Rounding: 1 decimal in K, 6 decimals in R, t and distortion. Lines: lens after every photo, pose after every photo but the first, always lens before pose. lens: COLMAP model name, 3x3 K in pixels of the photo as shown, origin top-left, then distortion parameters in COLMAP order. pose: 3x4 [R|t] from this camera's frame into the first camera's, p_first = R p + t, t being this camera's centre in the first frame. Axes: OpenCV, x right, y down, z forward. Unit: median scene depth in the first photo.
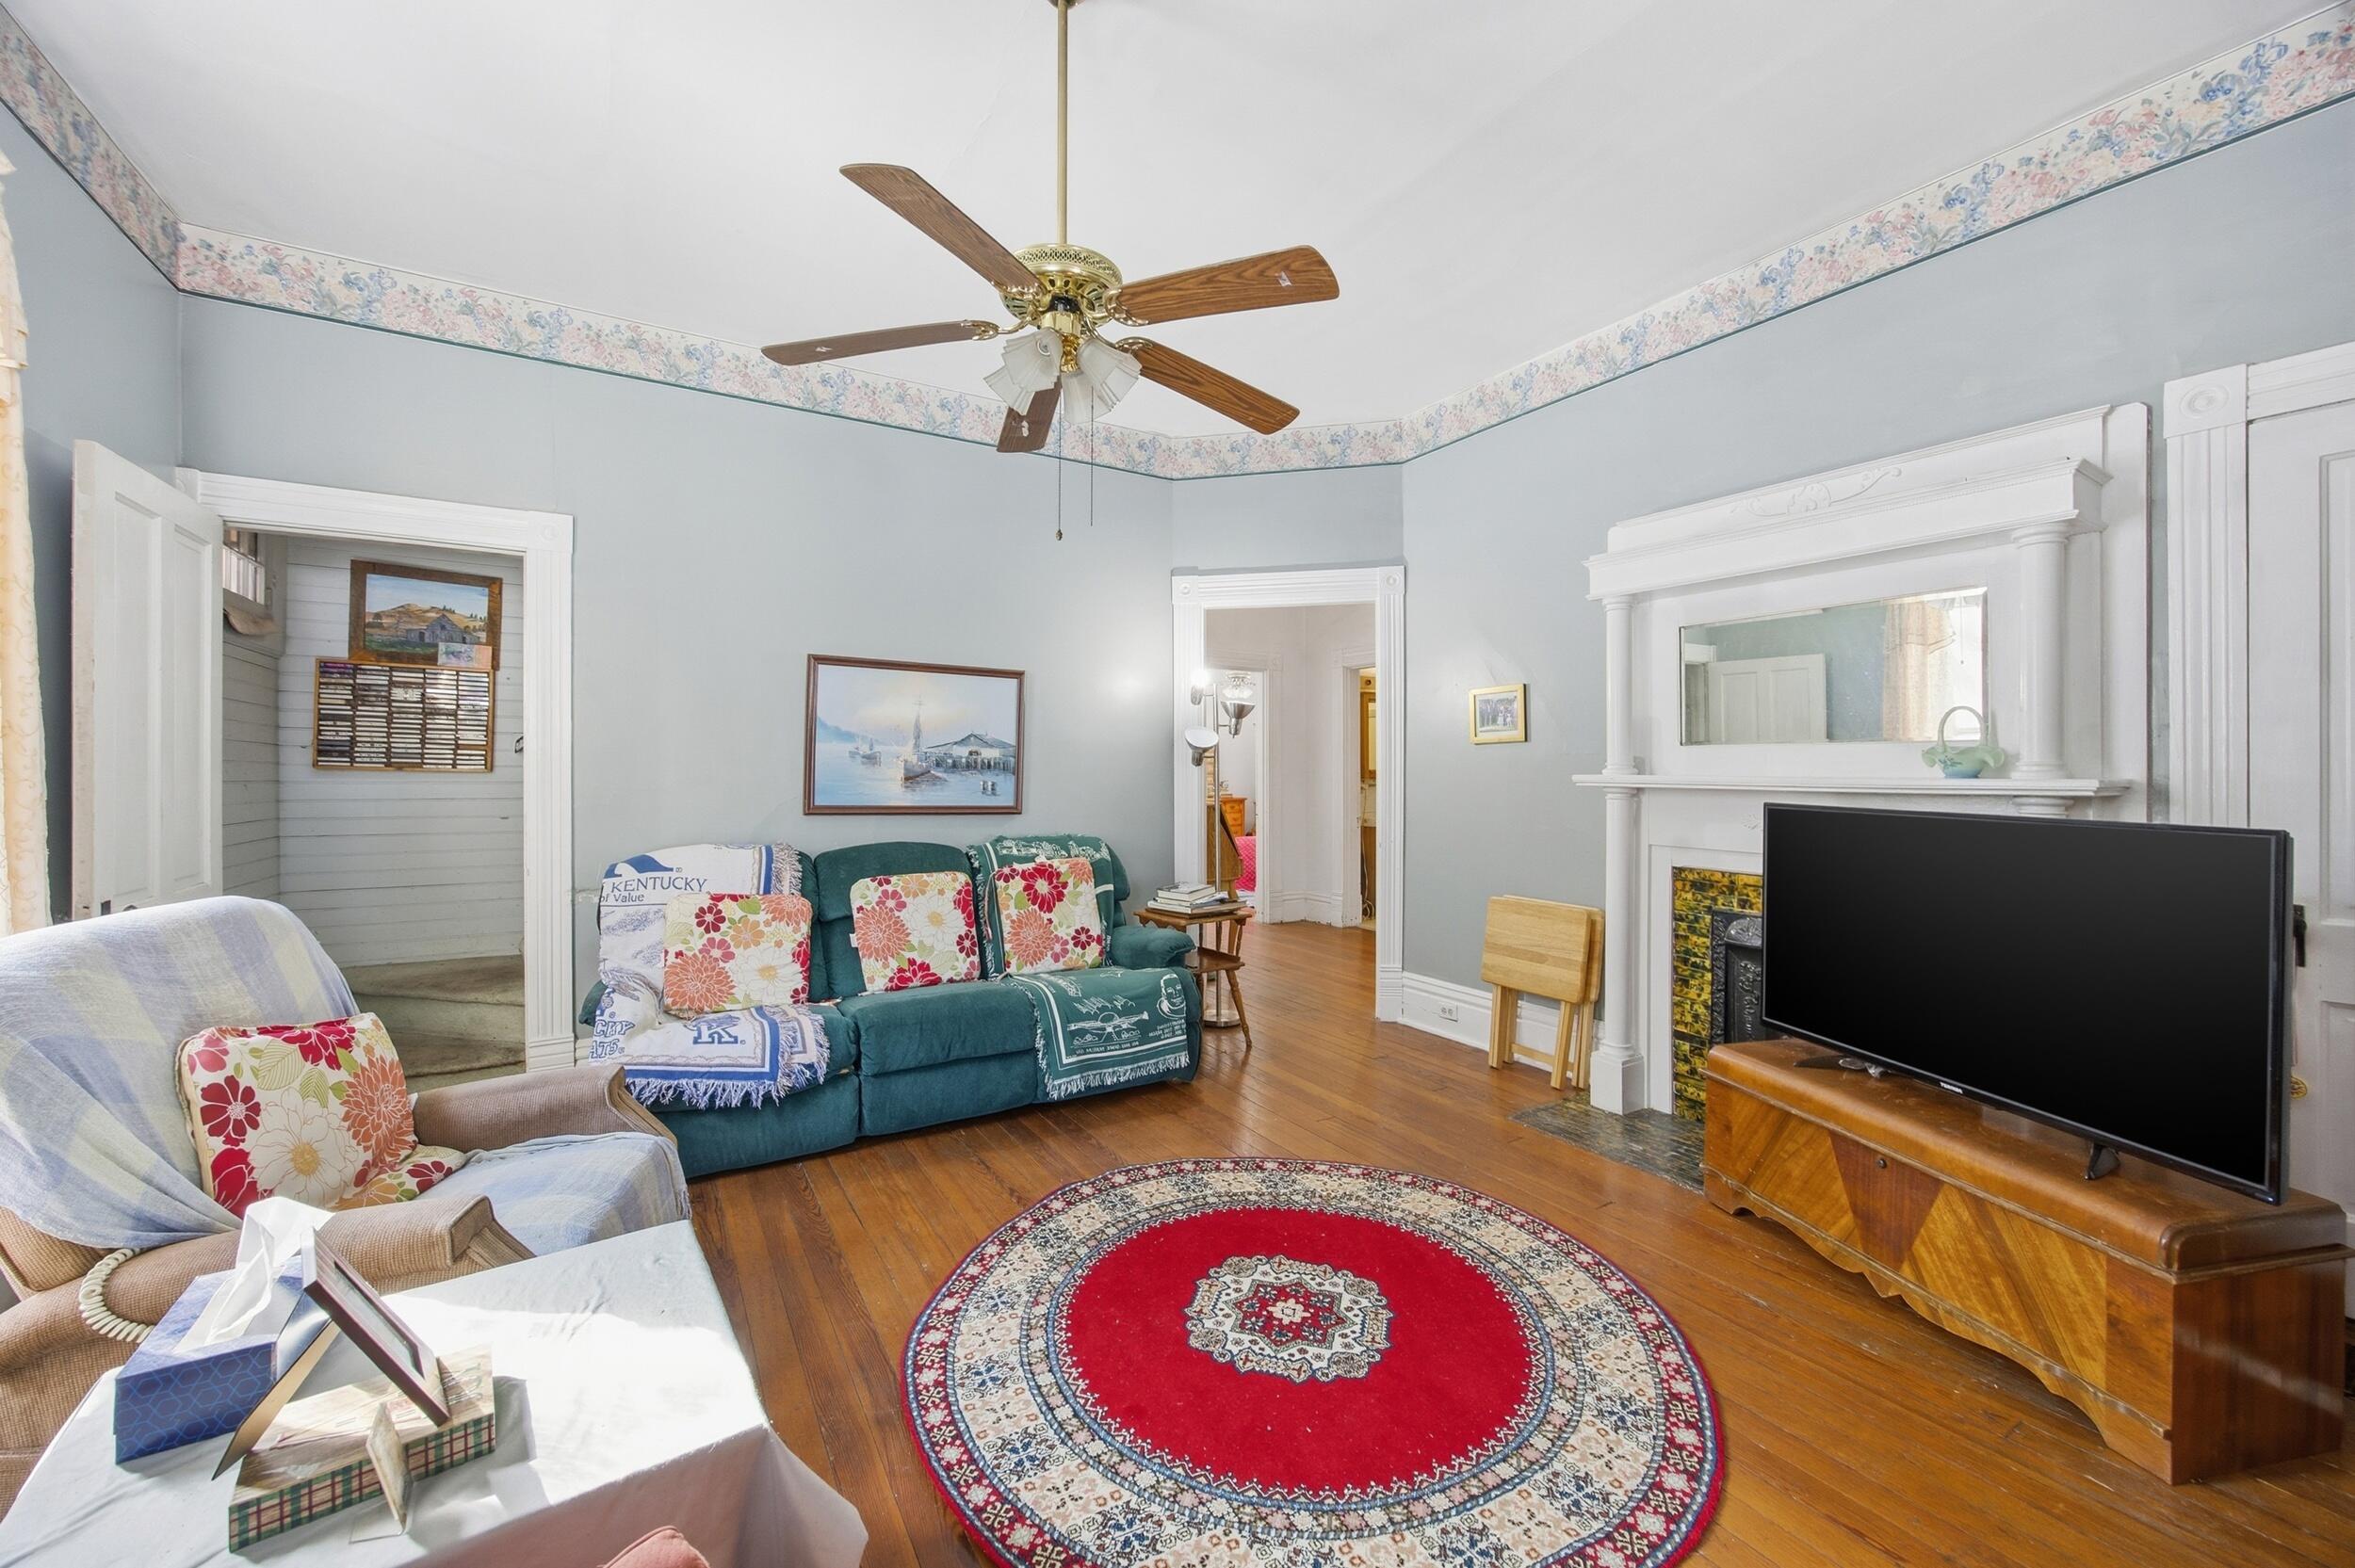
lens RADIAL K [[907.1, 0, 1180.2], [0, 907.1, 772.2], [0, 0, 1]] dist [-0.039061, 0.025132]
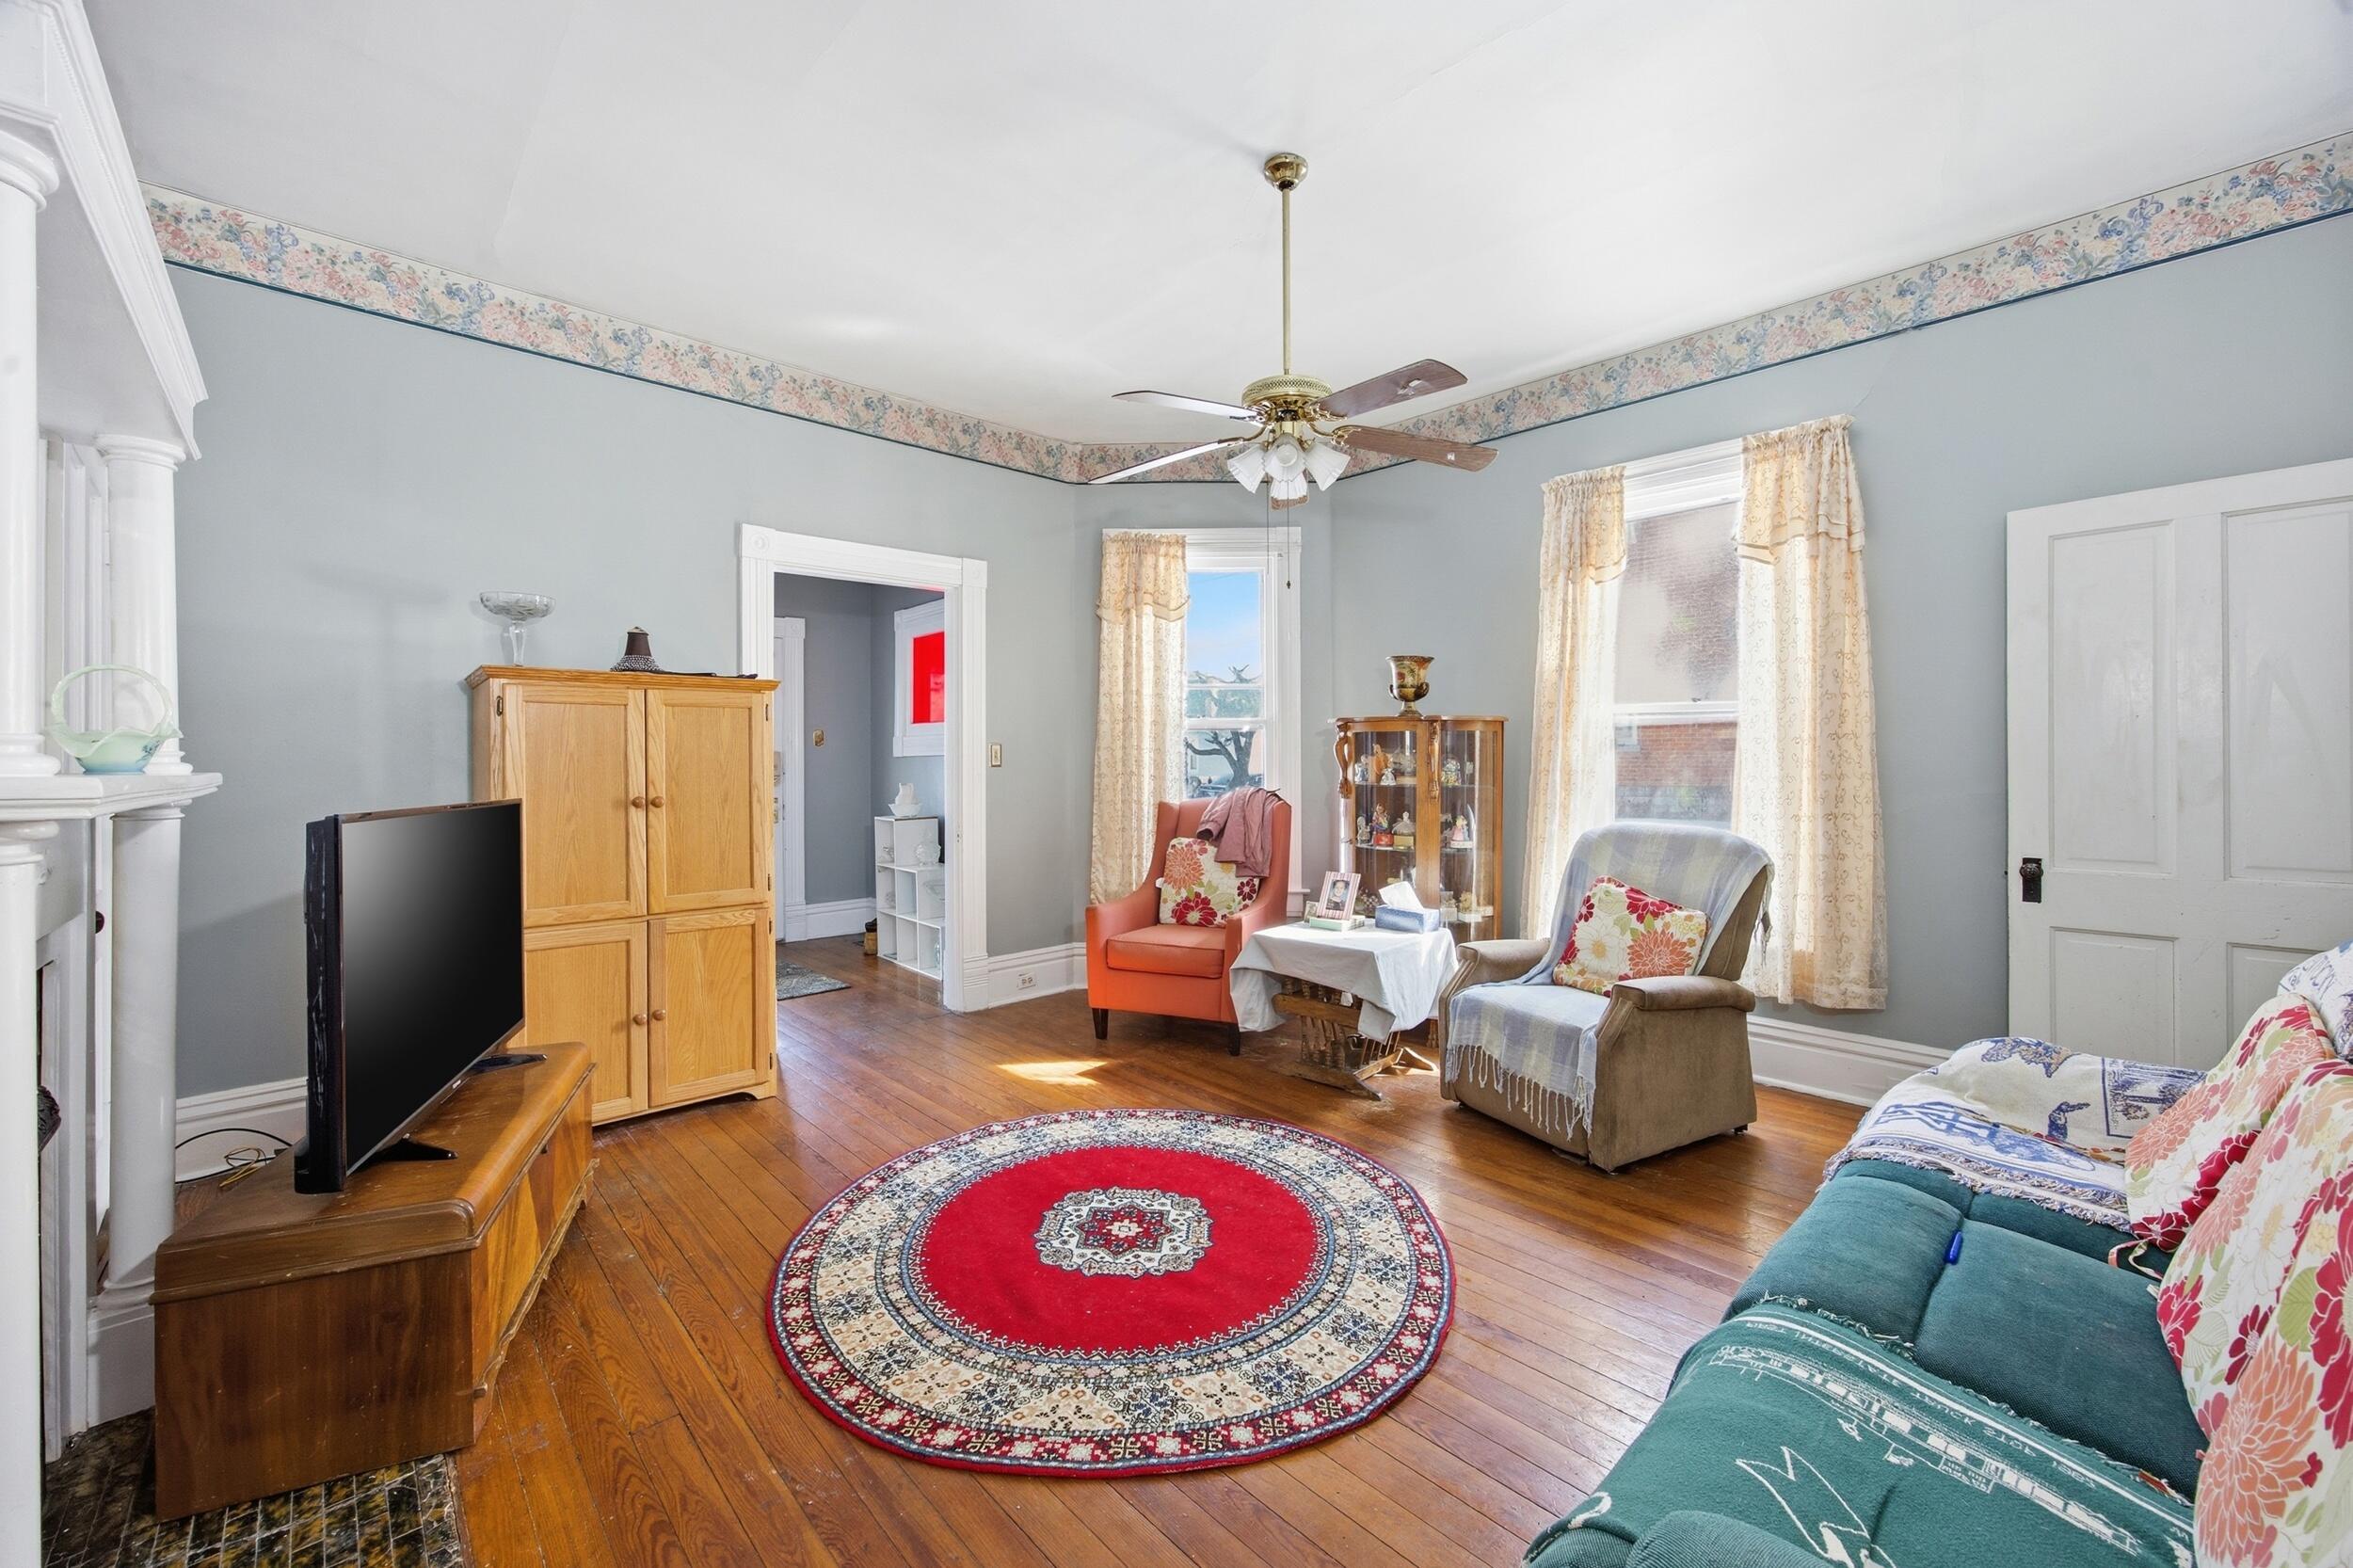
lens RADIAL K [[930.7, 0, 1178.4], [0, 930.7, 763.1], [0, 0, 1]] dist [-0.018743, 0.000088]
pose [[-0.978918, 0.003460, -0.204223, 0.173155], [0.002865, 0.999991, 0.003211, -0.000404], [0.204232, 0.002559, -0.978919, 1.282063]]
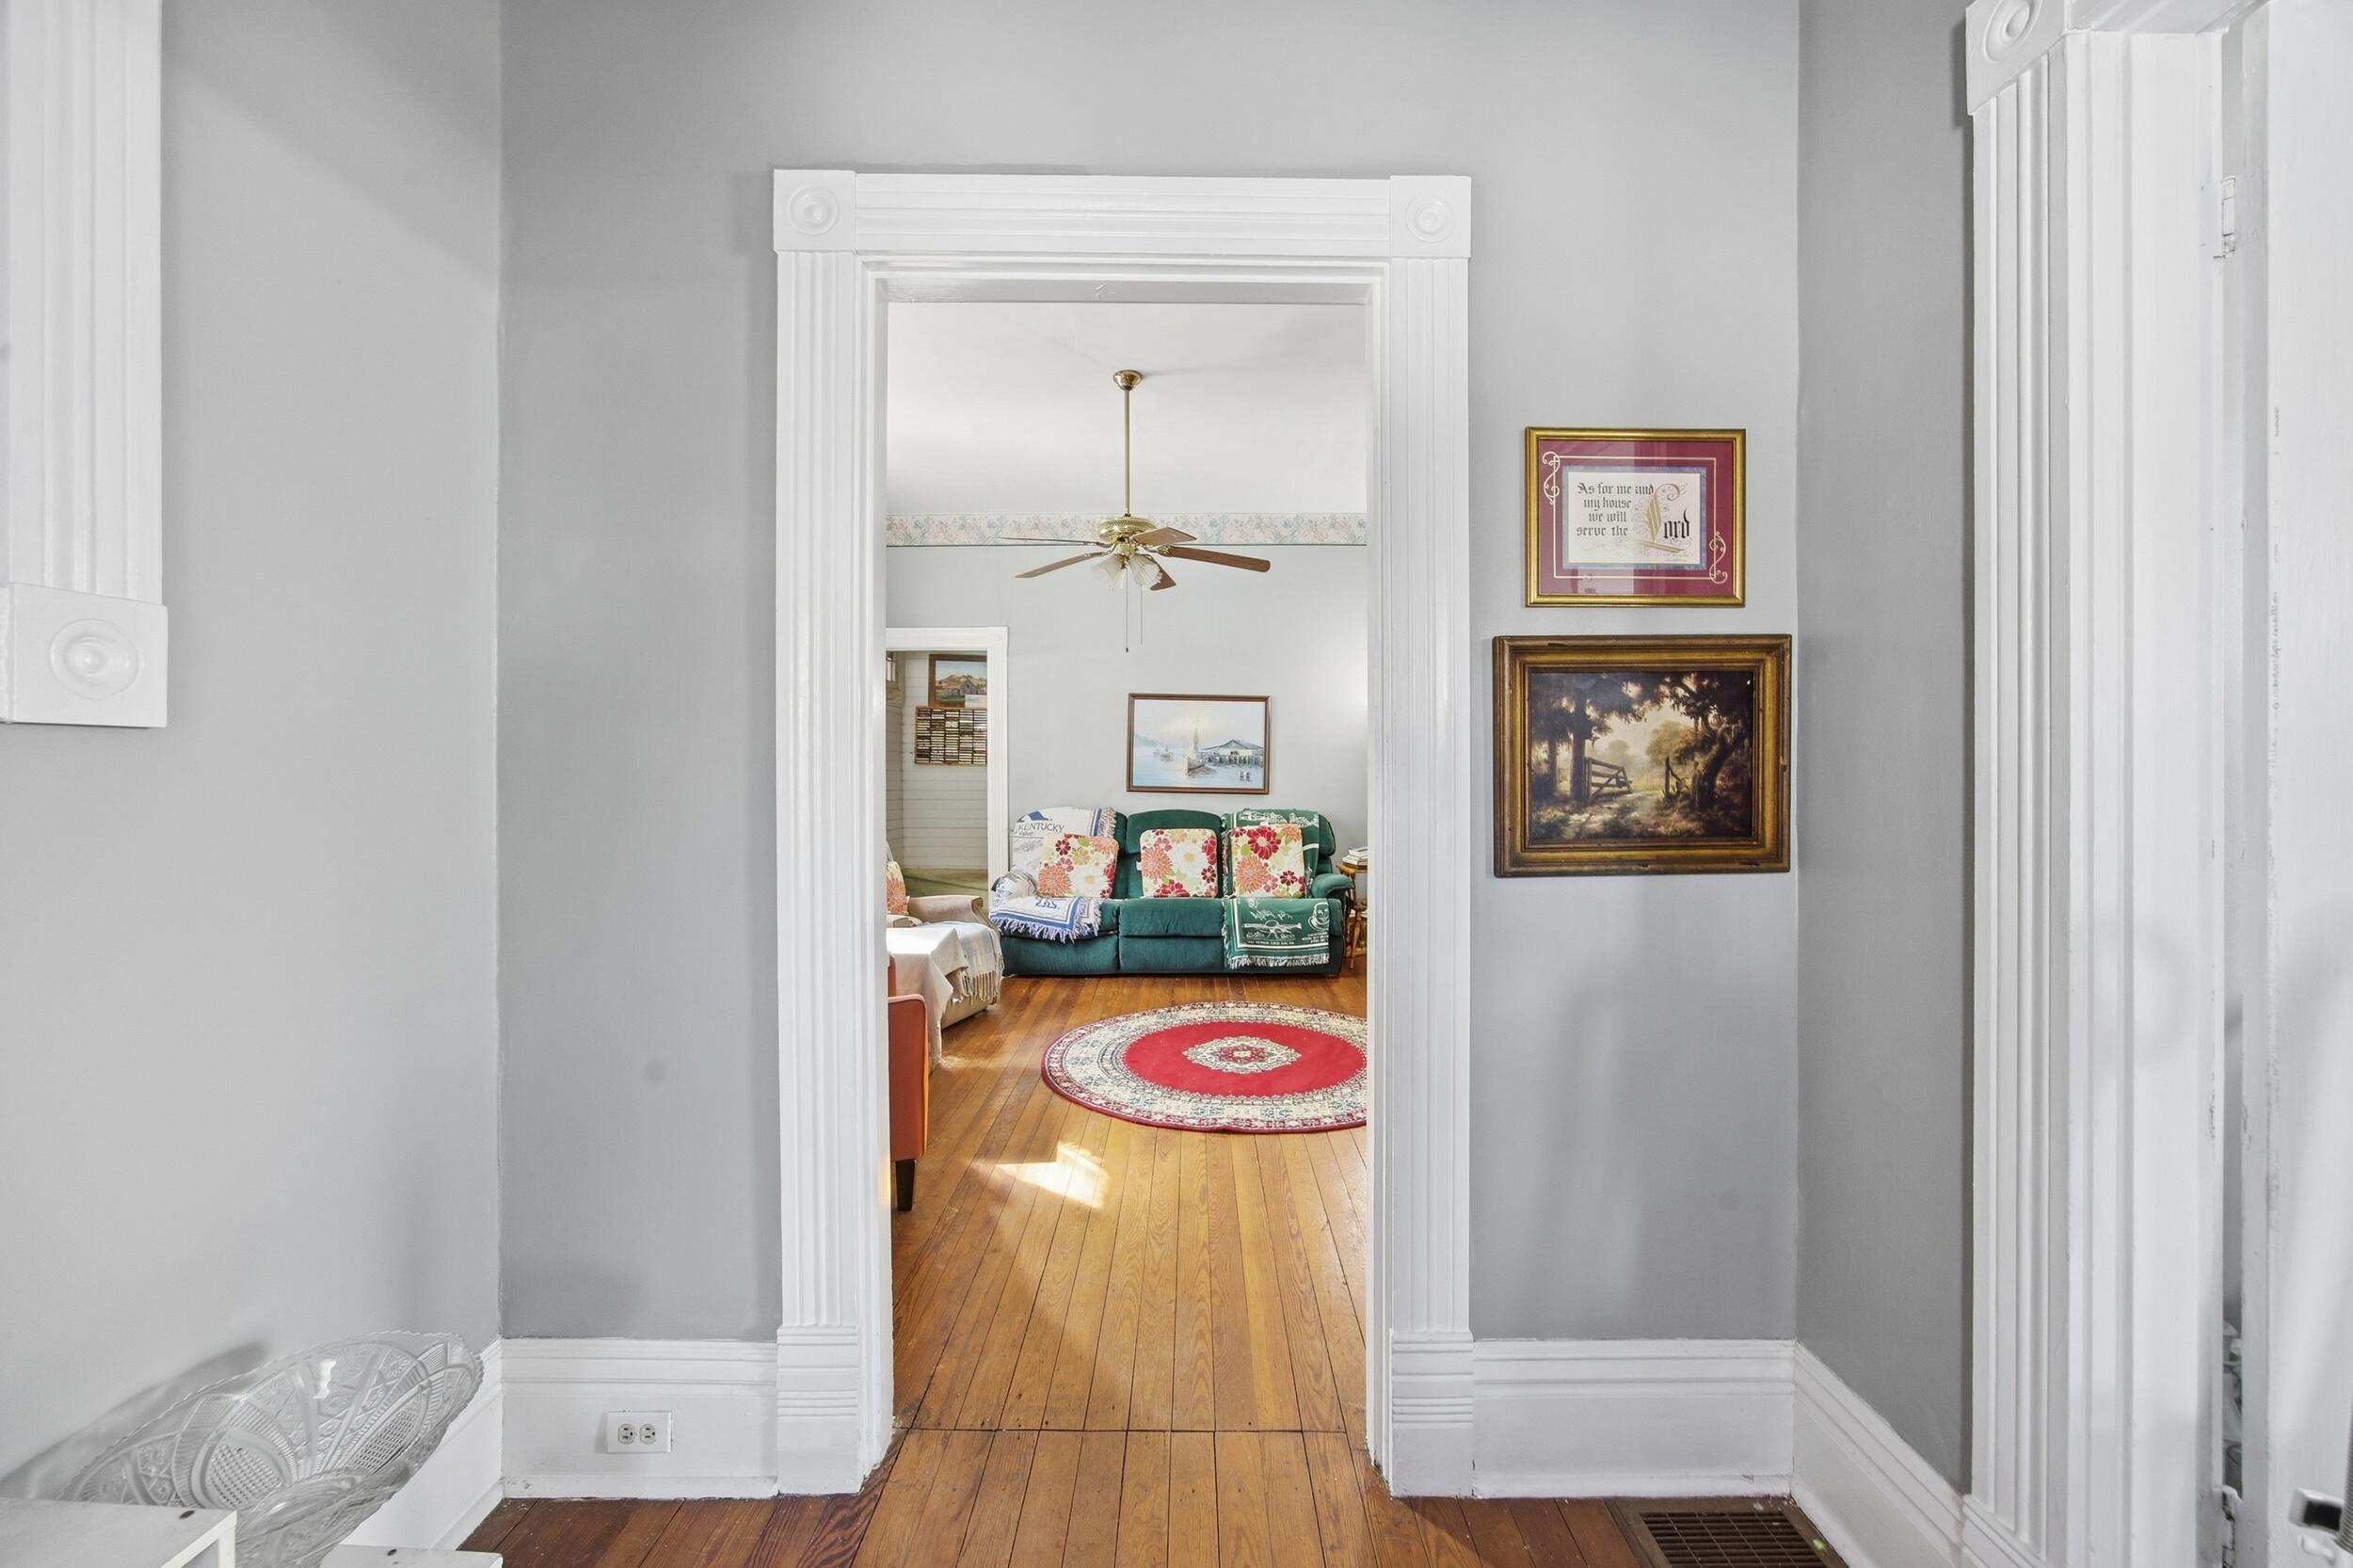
lens RADIAL K [[915.1, 0, 1191.5], [0, 915.1, 772.1], [0, 0, 1]] dist [-0.020399, 0.000462]
pose [[0.854396, 0.002297, -0.519617, 0.599562], [0.001480, 0.999975, 0.006854, 0.000667], [0.519620, -0.006625, 0.854372, -0.398137]]
